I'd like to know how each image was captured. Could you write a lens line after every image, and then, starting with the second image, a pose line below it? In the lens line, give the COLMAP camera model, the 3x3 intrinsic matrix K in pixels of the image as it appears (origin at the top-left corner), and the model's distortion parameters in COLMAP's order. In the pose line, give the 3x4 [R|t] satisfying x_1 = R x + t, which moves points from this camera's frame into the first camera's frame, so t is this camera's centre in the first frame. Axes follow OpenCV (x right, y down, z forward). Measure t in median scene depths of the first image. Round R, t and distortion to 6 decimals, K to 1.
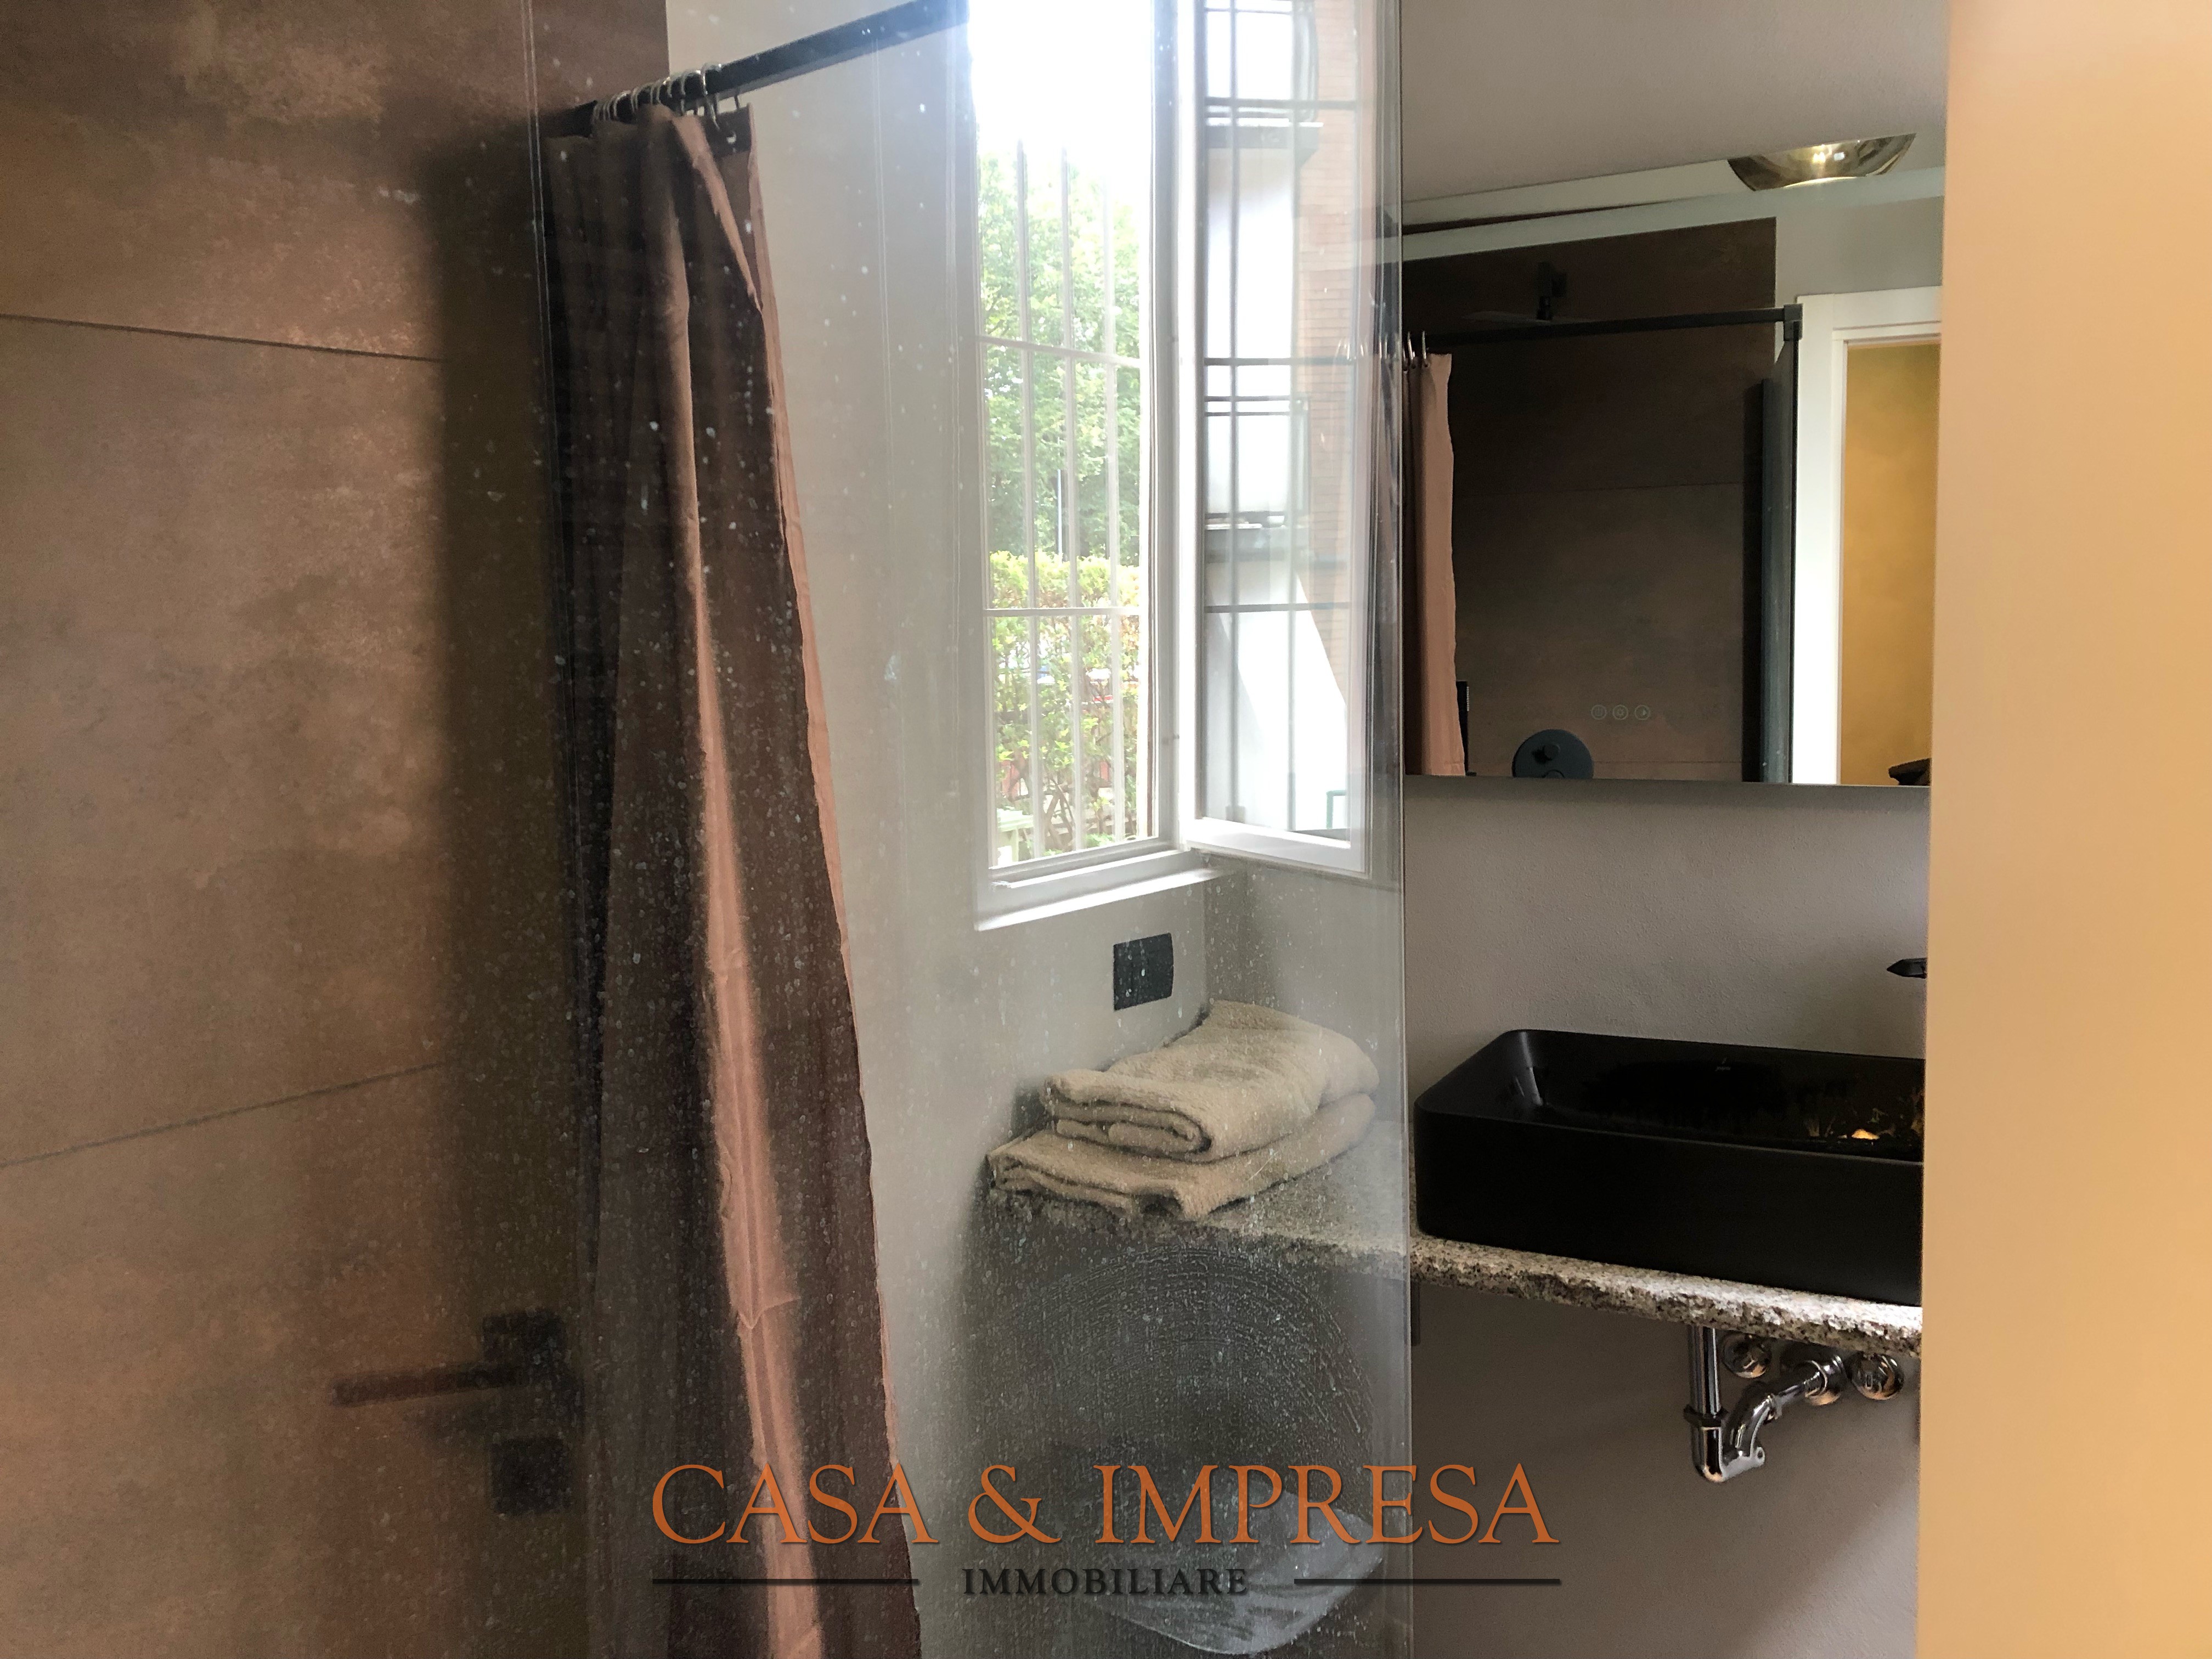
lens RADIAL K [[1807.9, 0, 1113.6], [0, 1807.9, 792.2], [0, 0, 1]] dist [0.040266, -0.040252]
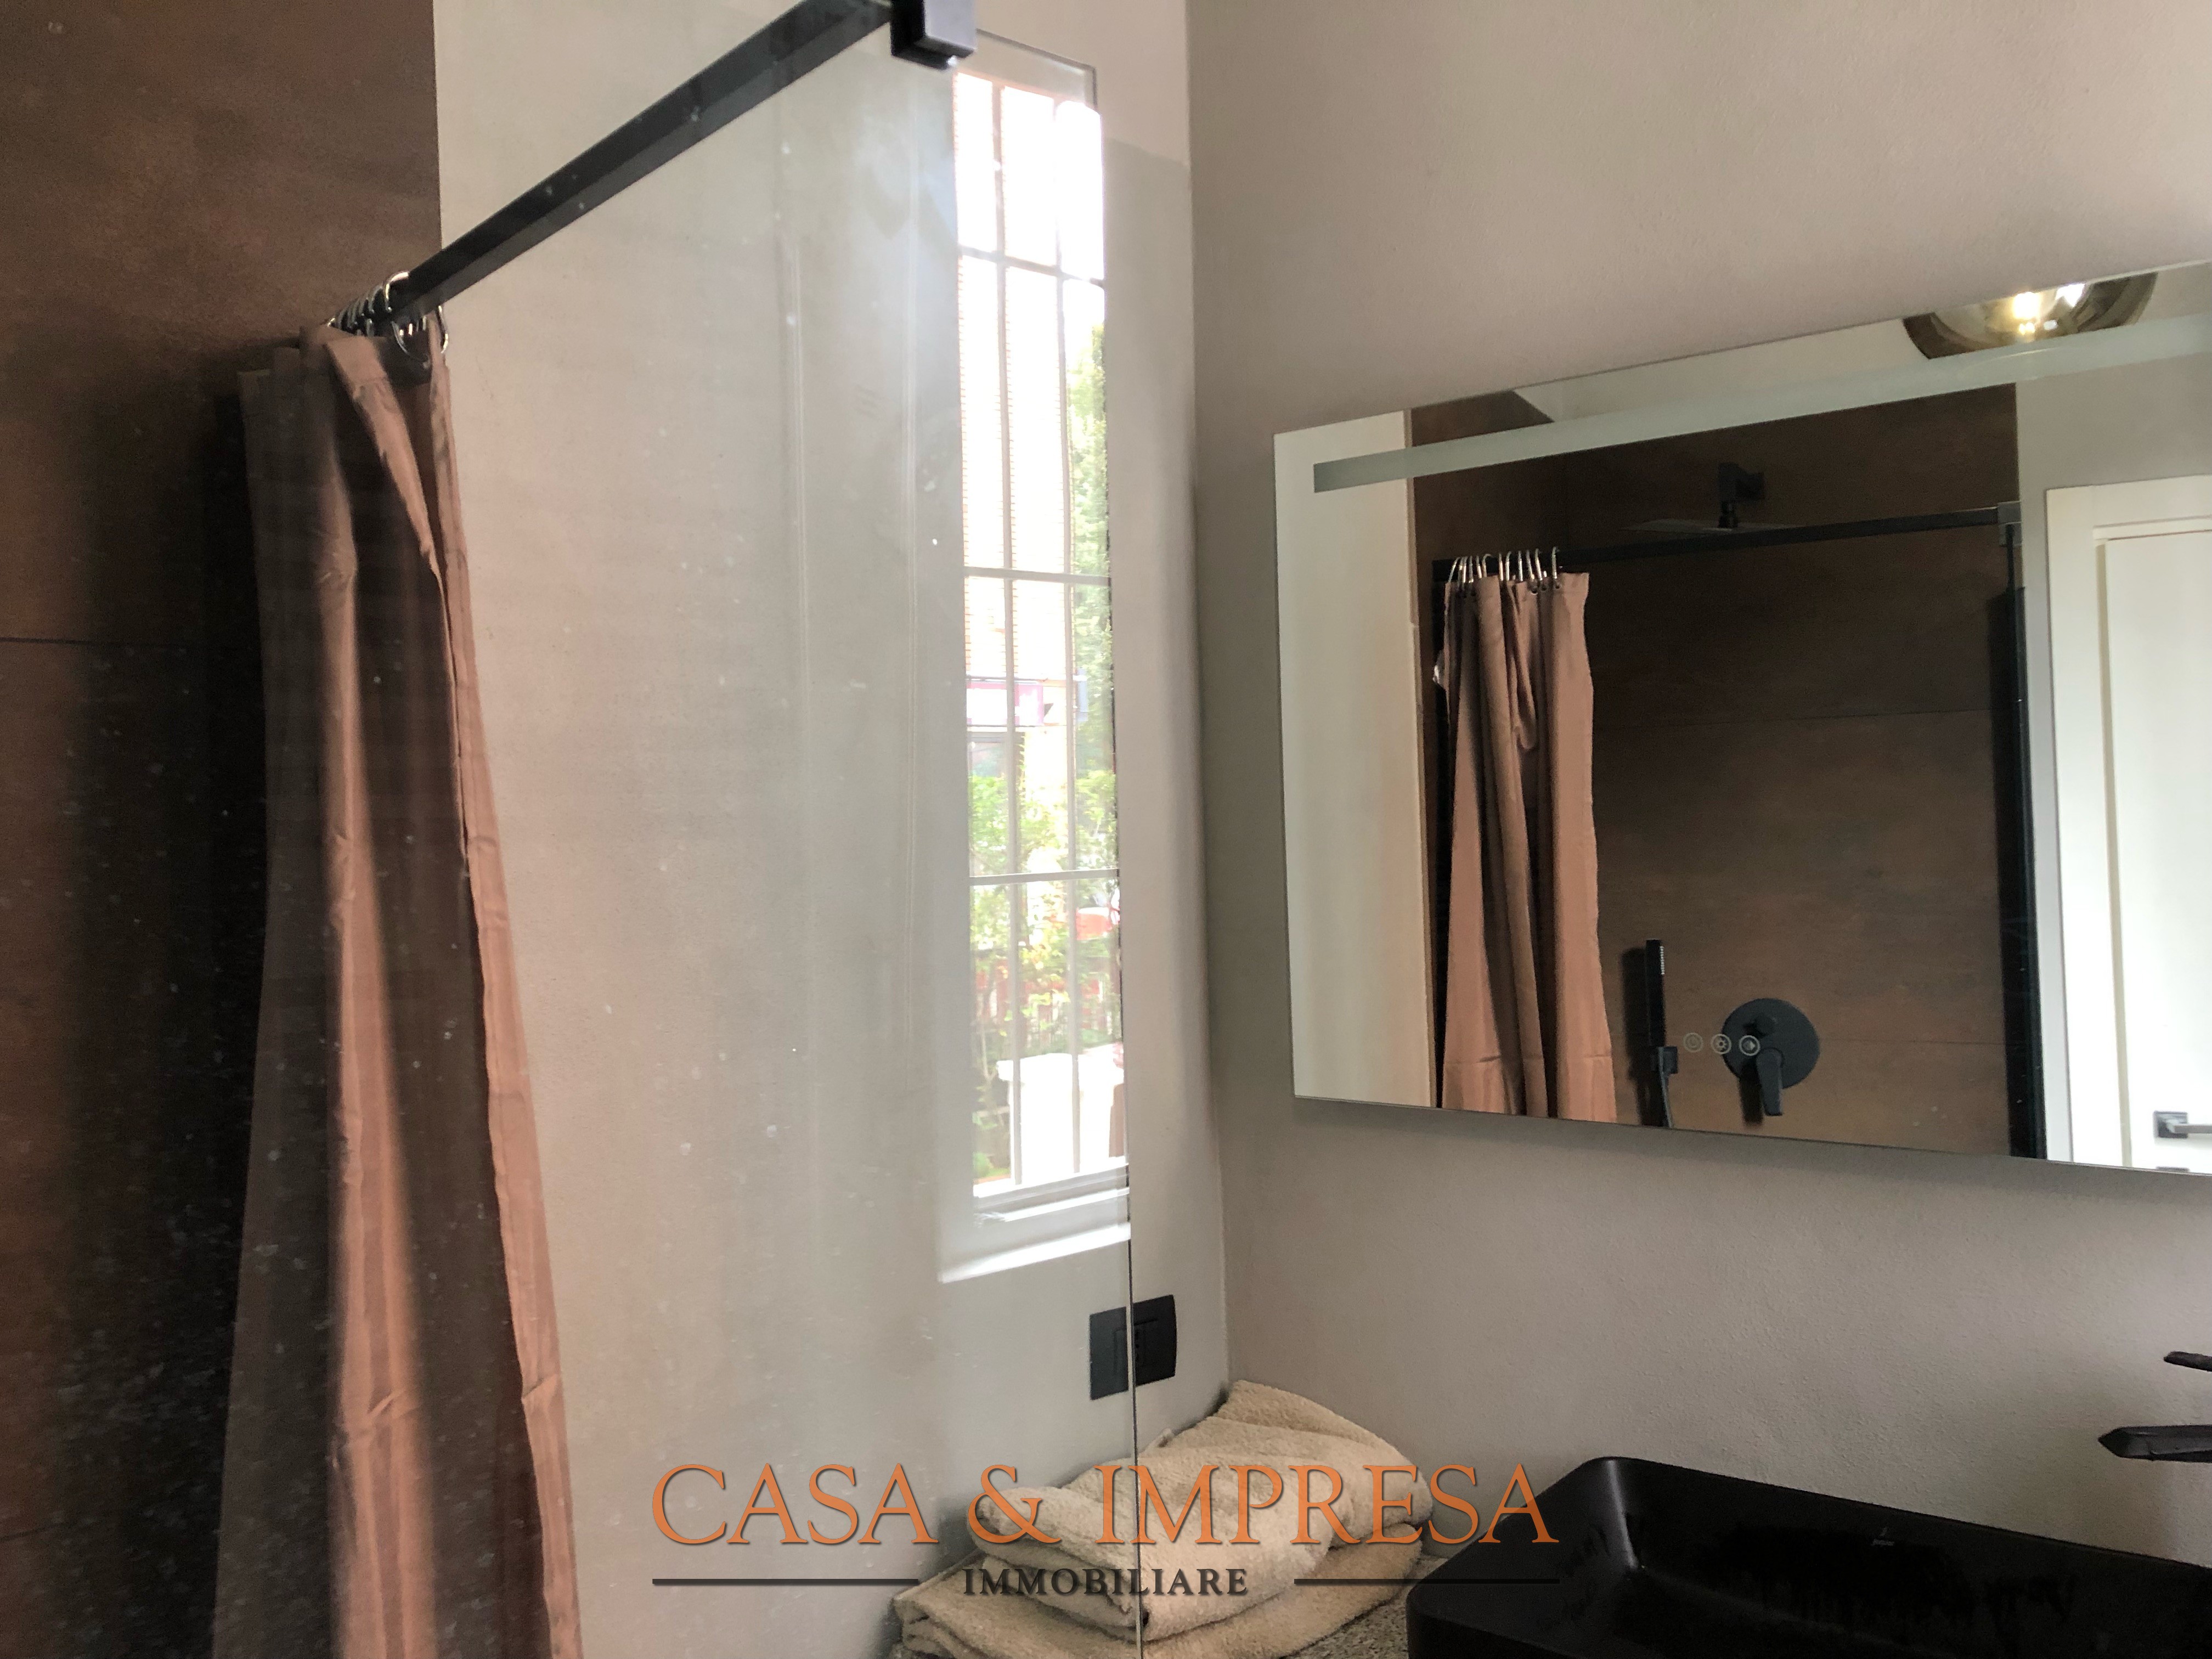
lens RADIAL K [[1807.9, 0, 1084.2], [0, 1807.9, 817.6], [0, 0, 1]] dist [0.040266, -0.040252]
pose [[0.983875, -0.007307, -0.178708, 0.161375], [-0.010892, 0.994863, -0.100642, -0.060891], [0.178526, 0.100966, 0.978741, 0.212527]]
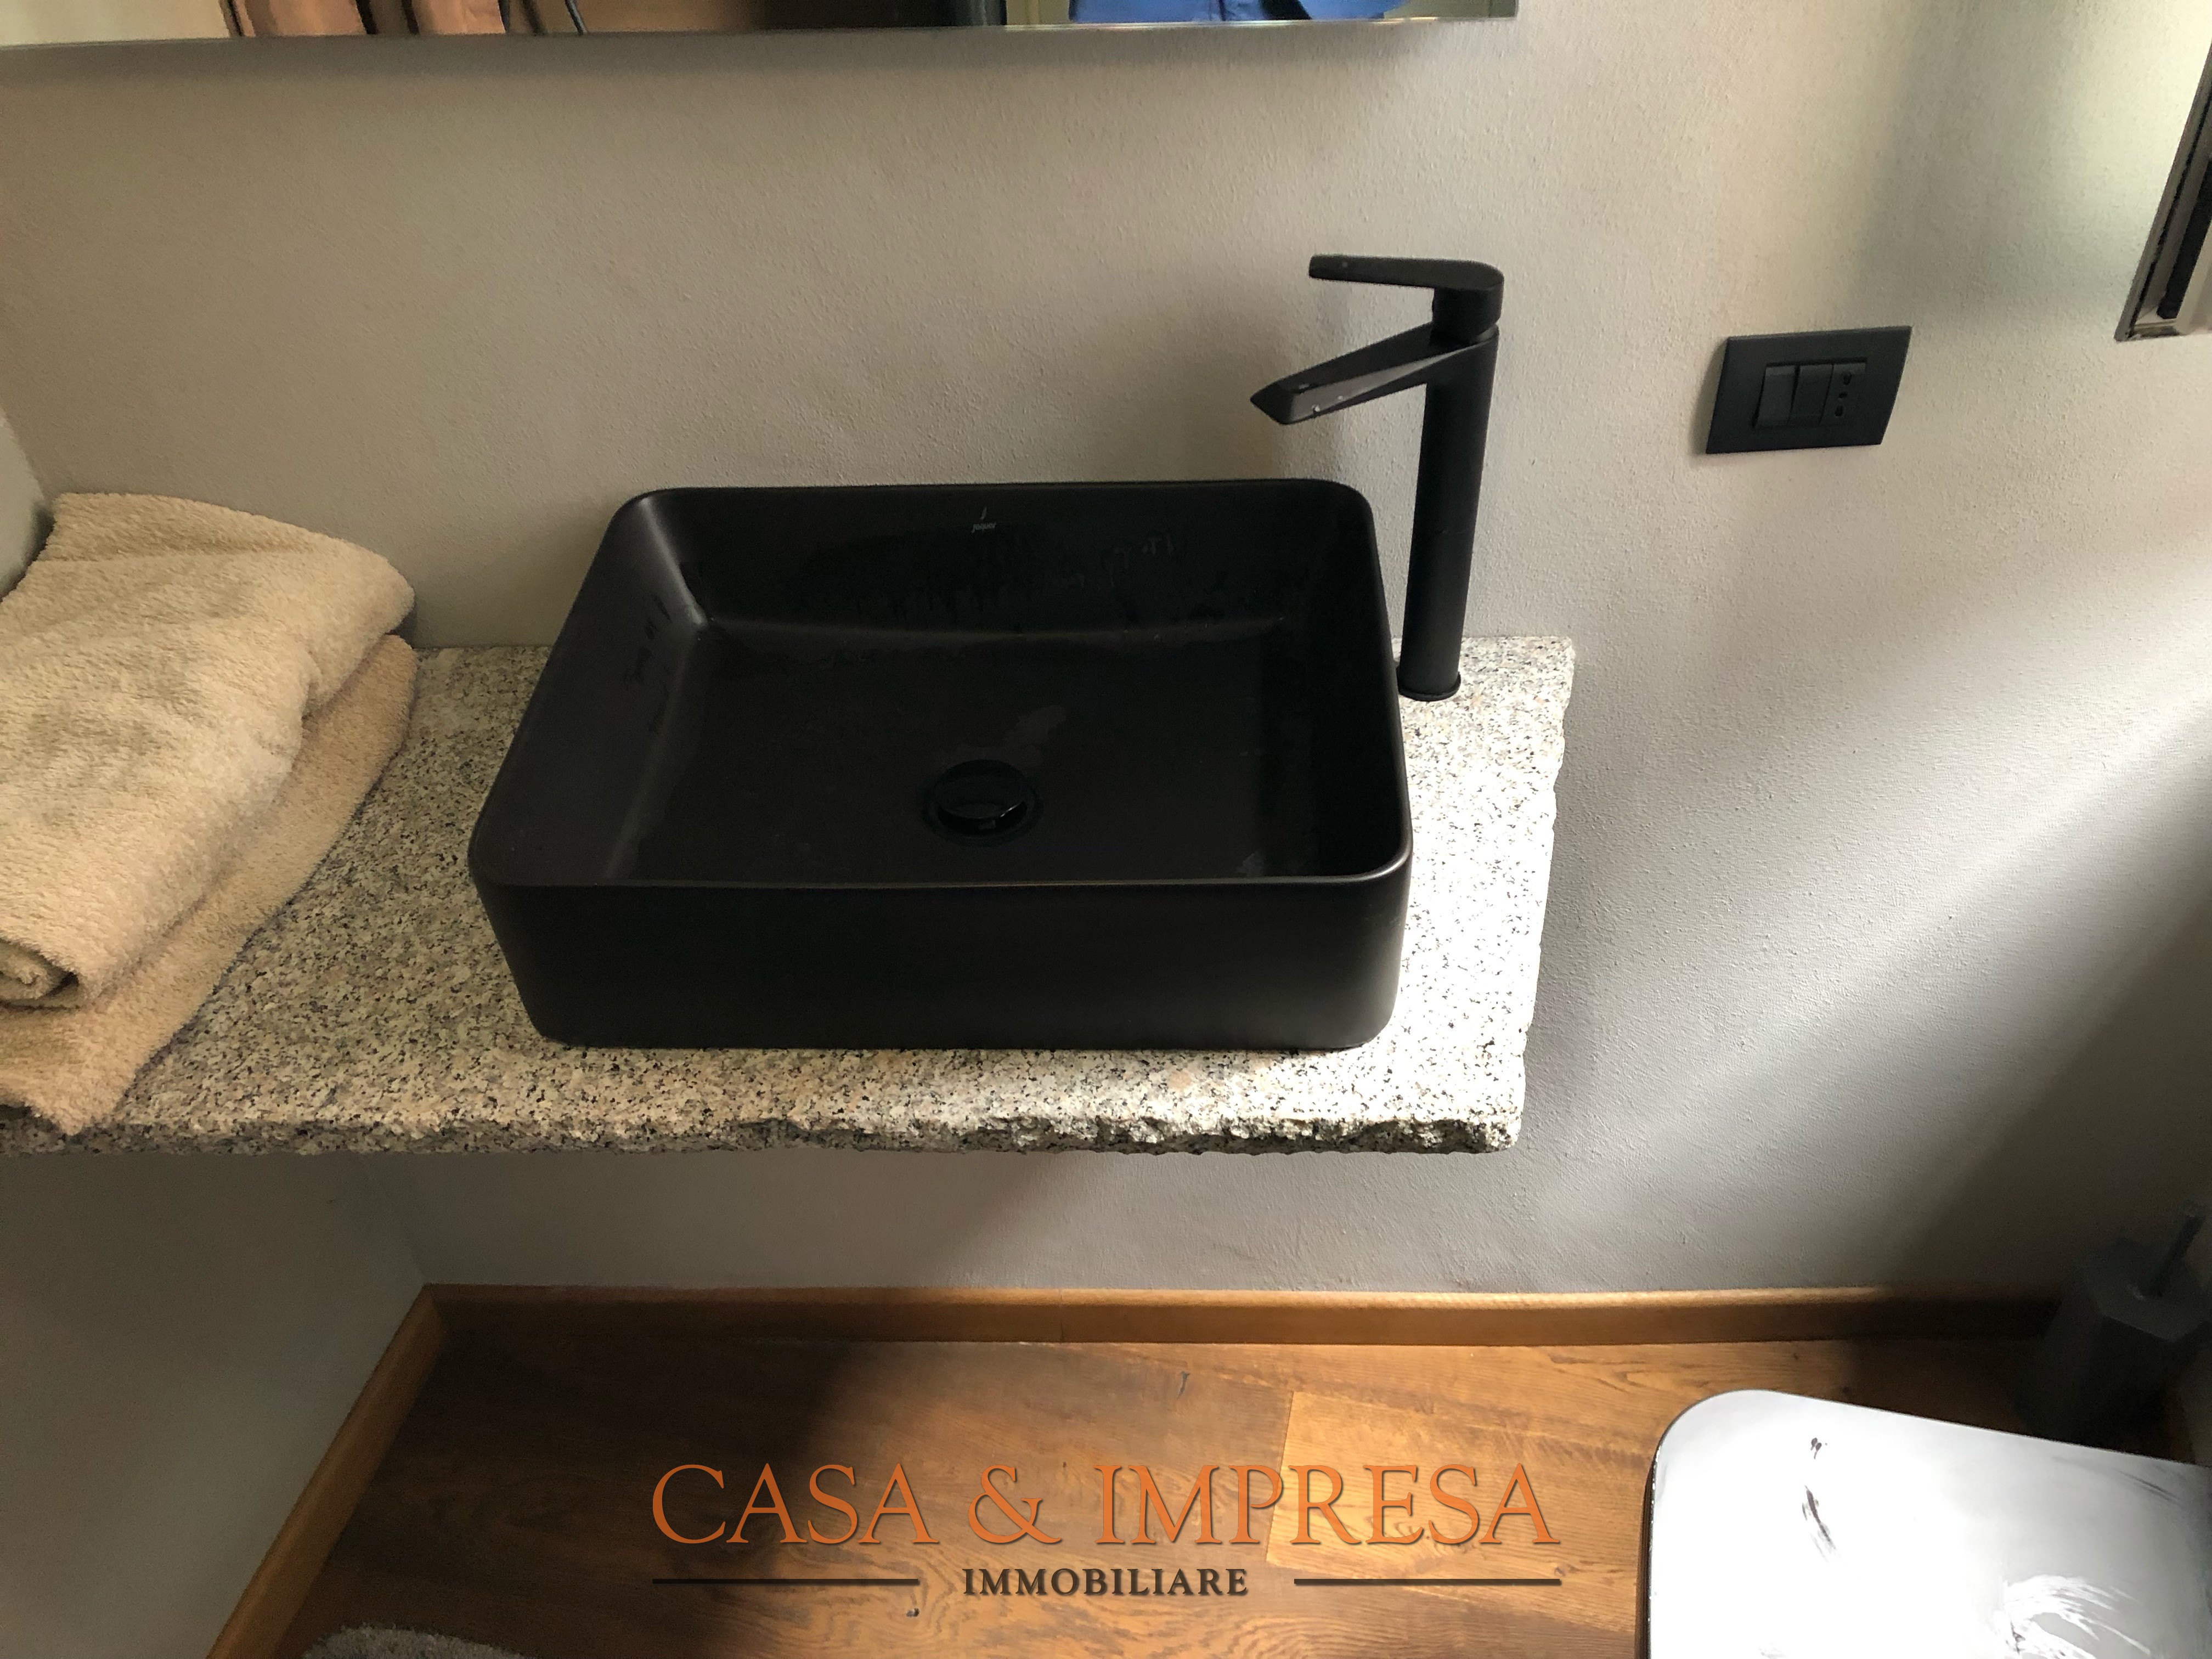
lens RADIAL K [[1807.9, 0, 1127.6], [0, 1807.9, 834.1], [0, 0, 1]] dist [0.040266, -0.040252]
pose [[0.896427, -0.293346, 0.332215, 0.154945], [0.048008, 0.809458, 0.585211, -0.119715], [-0.440583, -0.508651, 0.739703, 0.505130]]
